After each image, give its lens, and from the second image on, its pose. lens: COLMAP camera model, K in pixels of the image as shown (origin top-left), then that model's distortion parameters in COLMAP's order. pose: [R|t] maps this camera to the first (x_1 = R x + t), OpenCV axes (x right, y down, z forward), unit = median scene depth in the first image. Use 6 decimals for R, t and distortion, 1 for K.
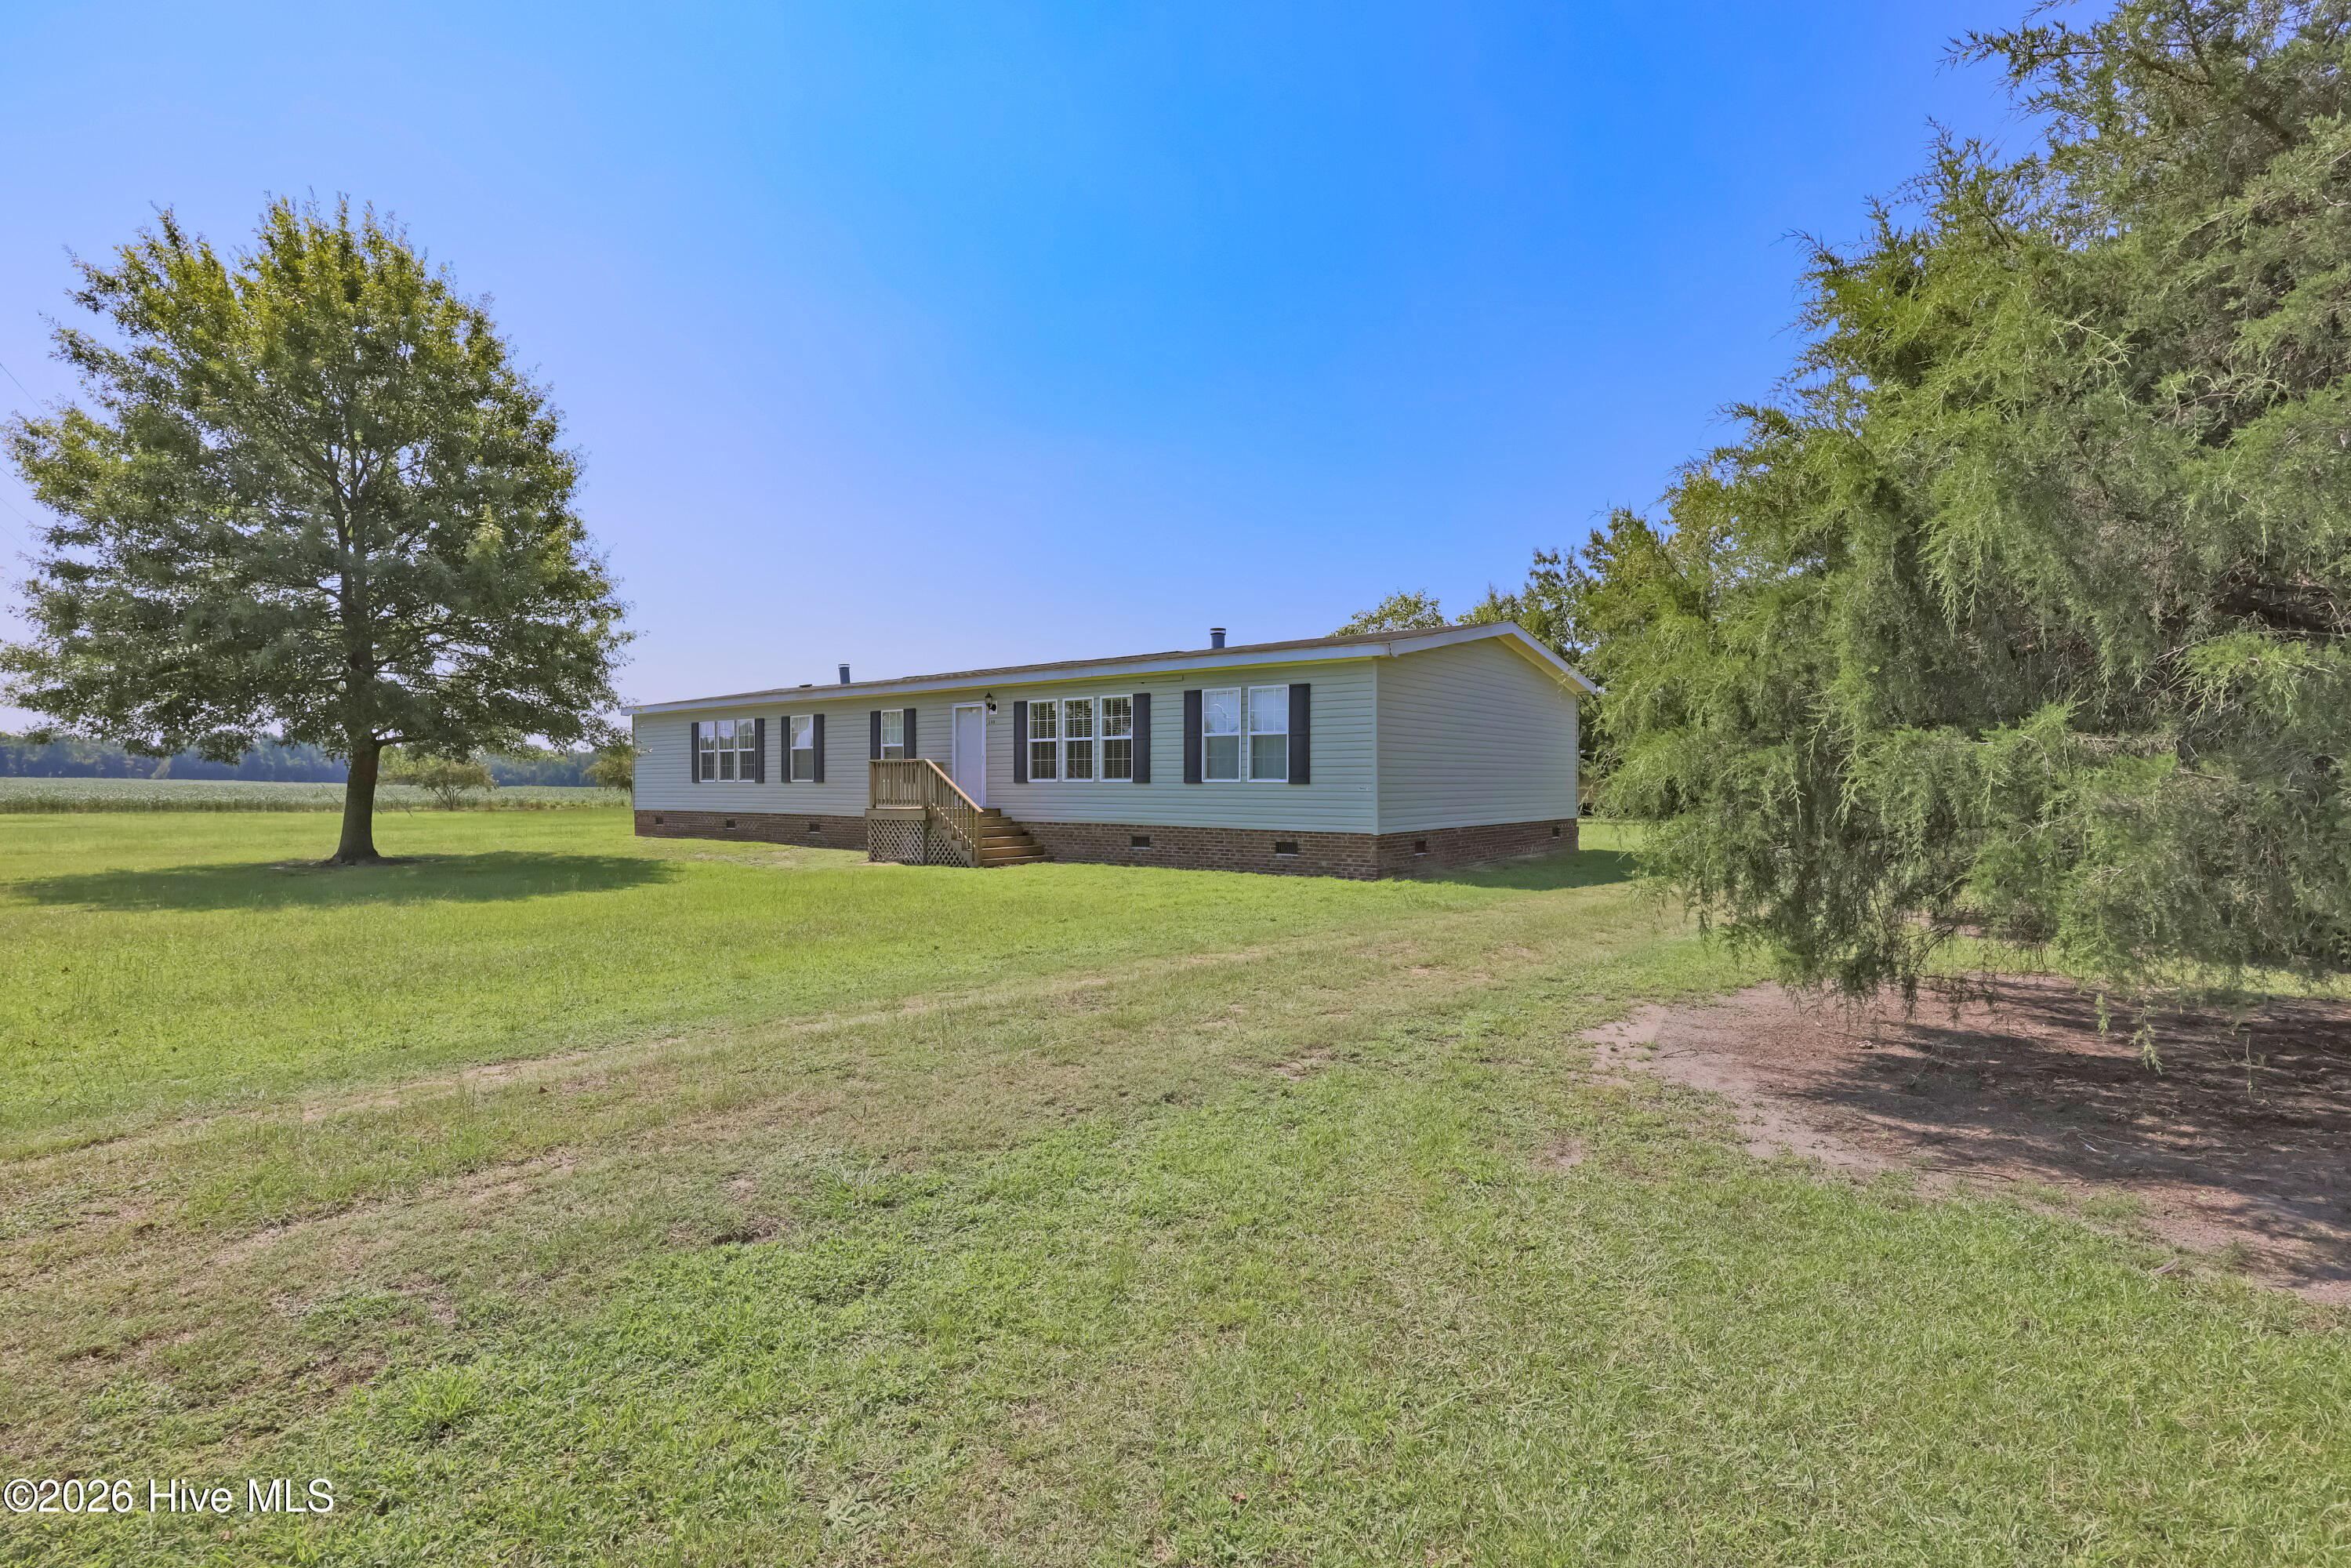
lens RADIAL K [[1082.6, 0, 1173.2], [0, 1082.6, 784.1], [0, 0, 1]] dist [-0.004091, -0.000061]
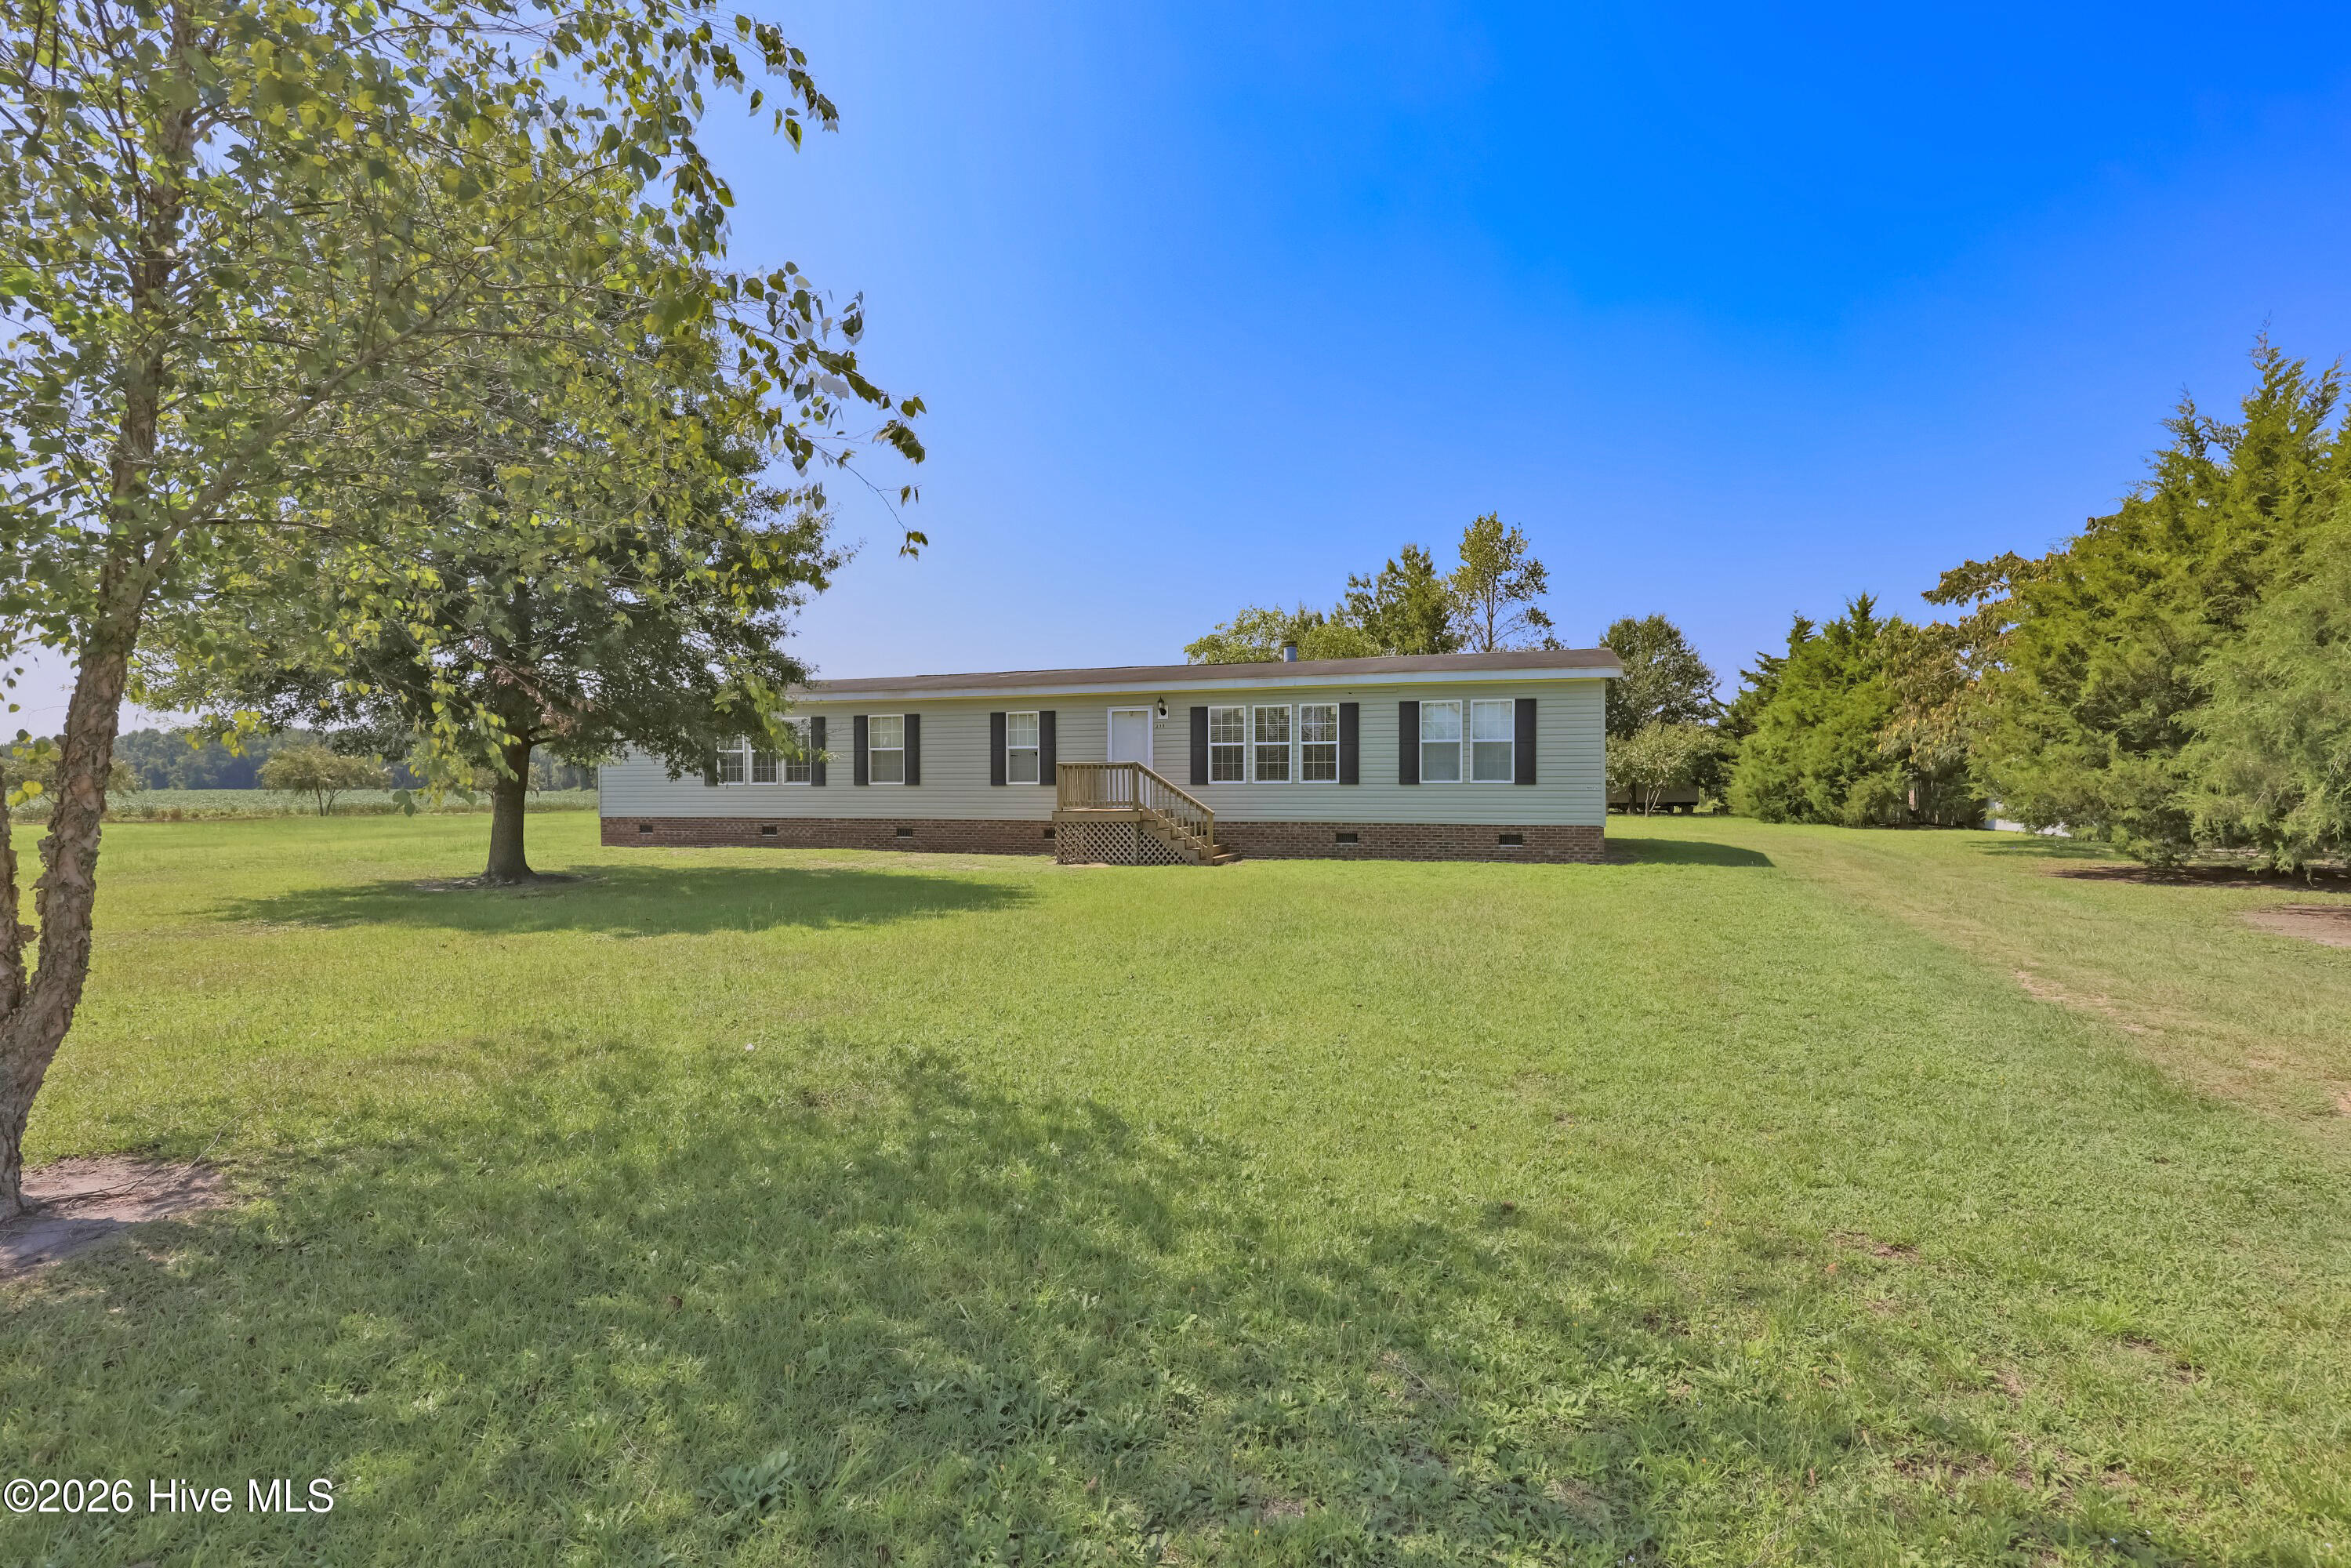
lens RADIAL K [[1082.6, 0, 1189.6], [0, 1082.6, 788.0], [0, 0, 1]] dist [-0.004091, -0.000061]
pose [[0.948042, -0.003332, 0.318128, -0.506955], [0.003042, 0.999994, 0.001410, 0.000618], [-0.318131, -0.000370, 0.948047, 0.006007]]
